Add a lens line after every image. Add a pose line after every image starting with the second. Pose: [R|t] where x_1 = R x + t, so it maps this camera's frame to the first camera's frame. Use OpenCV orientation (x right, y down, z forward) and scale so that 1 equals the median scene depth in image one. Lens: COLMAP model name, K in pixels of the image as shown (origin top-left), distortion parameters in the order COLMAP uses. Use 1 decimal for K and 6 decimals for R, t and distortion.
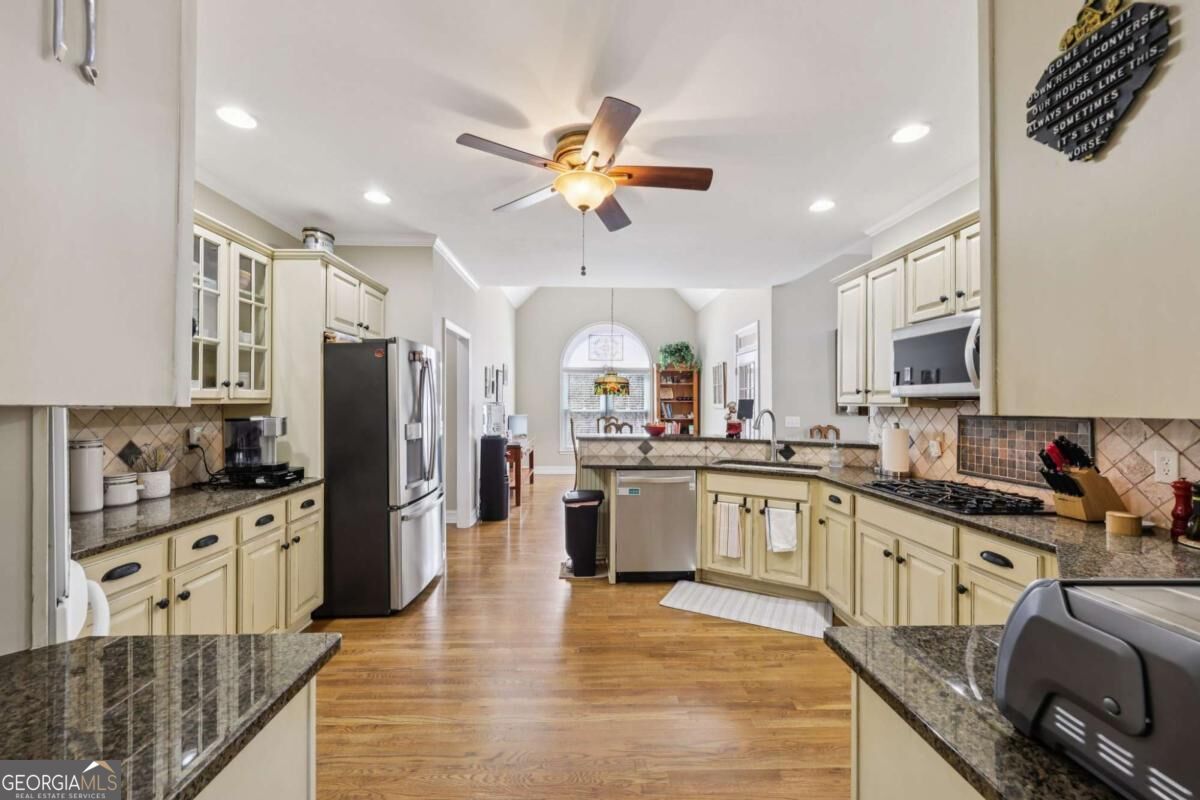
lens RADIAL K [[484.2, 0, 606.0], [0, 484.2, 398.9], [0, 0, 1]] dist [0.002505, -0.000028]
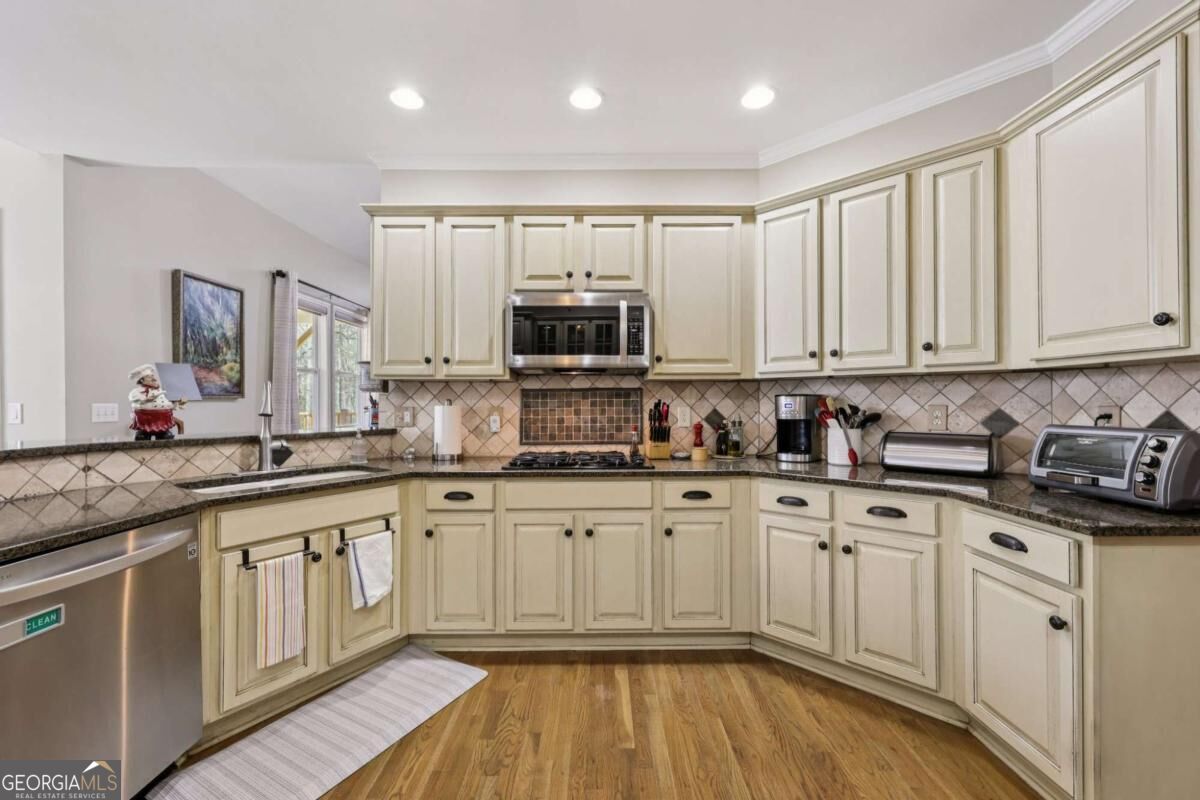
lens RADIAL K [[484.2, 0, 596.3], [0, 484.2, 402.5], [0, 0, 1]] dist [0.002505, -0.000028]
pose [[0.055235, -0.007158, 0.998448, -0.302111], [-0.006057, 0.999953, 0.007504, 0.053420], [-0.998455, -0.006463, 0.055189, 0.779415]]
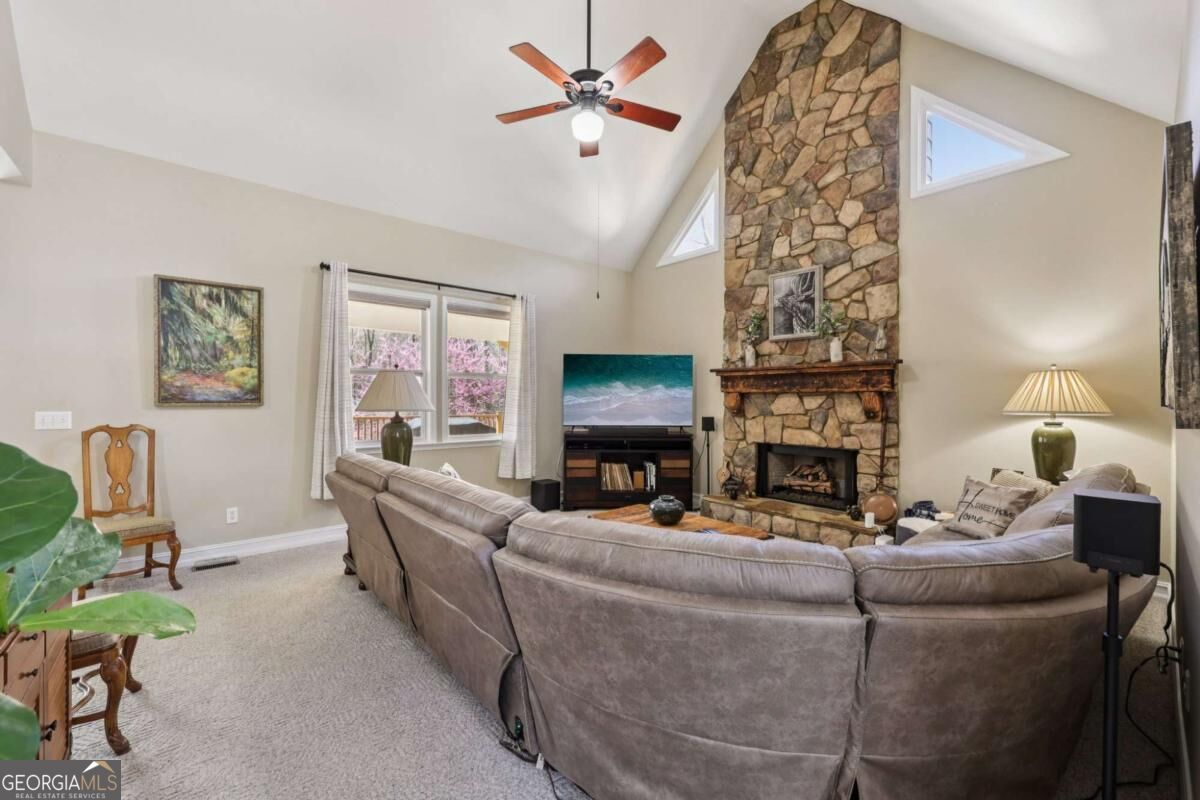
lens RADIAL K [[484.2, 0, 601.7], [0, 484.2, 403.3], [0, 0, 1]] dist [0.002505, -0.000028]
pose [[0.789550, -0.002249, 0.613682, 1.090175], [-0.006603, 0.999904, 0.012160, 0.028252], [-0.613651, -0.013652, 0.789460, 0.242302]]
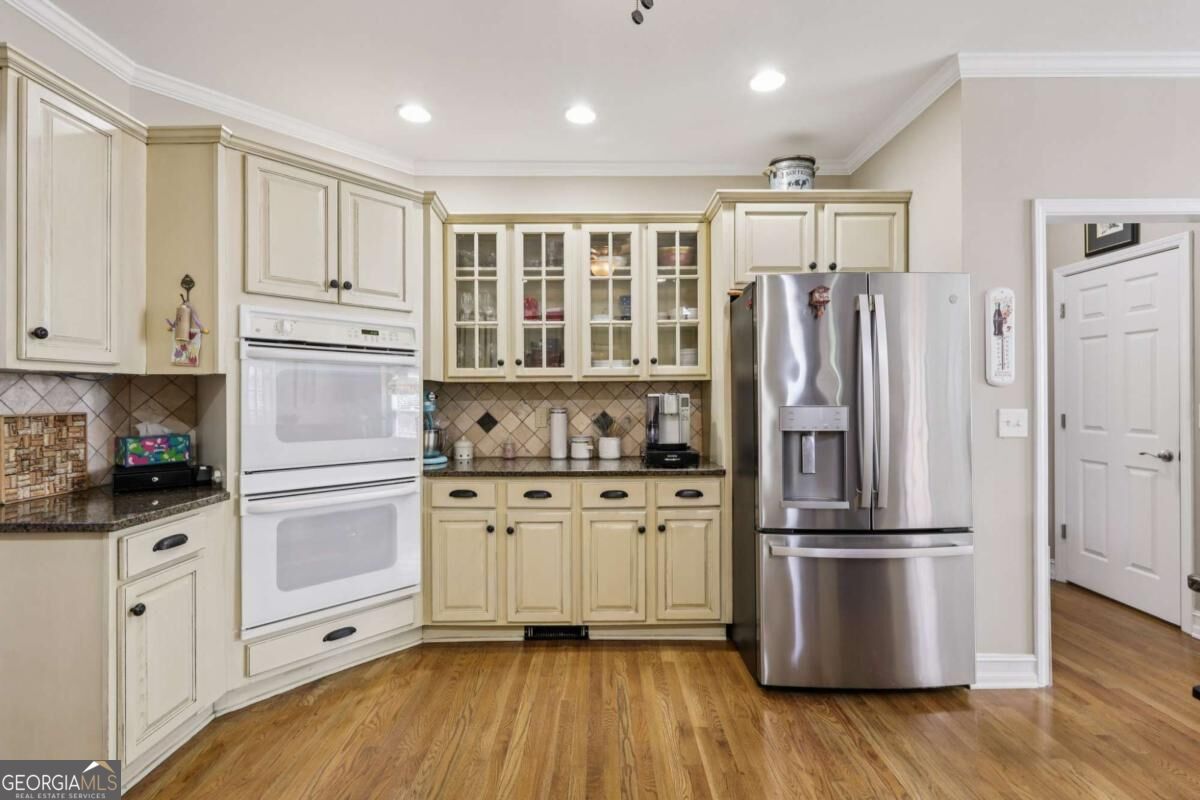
lens RADIAL K [[530.8, 0, 599.1], [0, 530.8, 397.2], [0, 0, 1]] dist [0.002414, -0.000463]
pose [[-0.047048, -0.001490, -0.998892, 0.334862], [0.012089, 0.999925, -0.002061, 0.042634], [0.998819, -0.012173, -0.047026, 0.864638]]
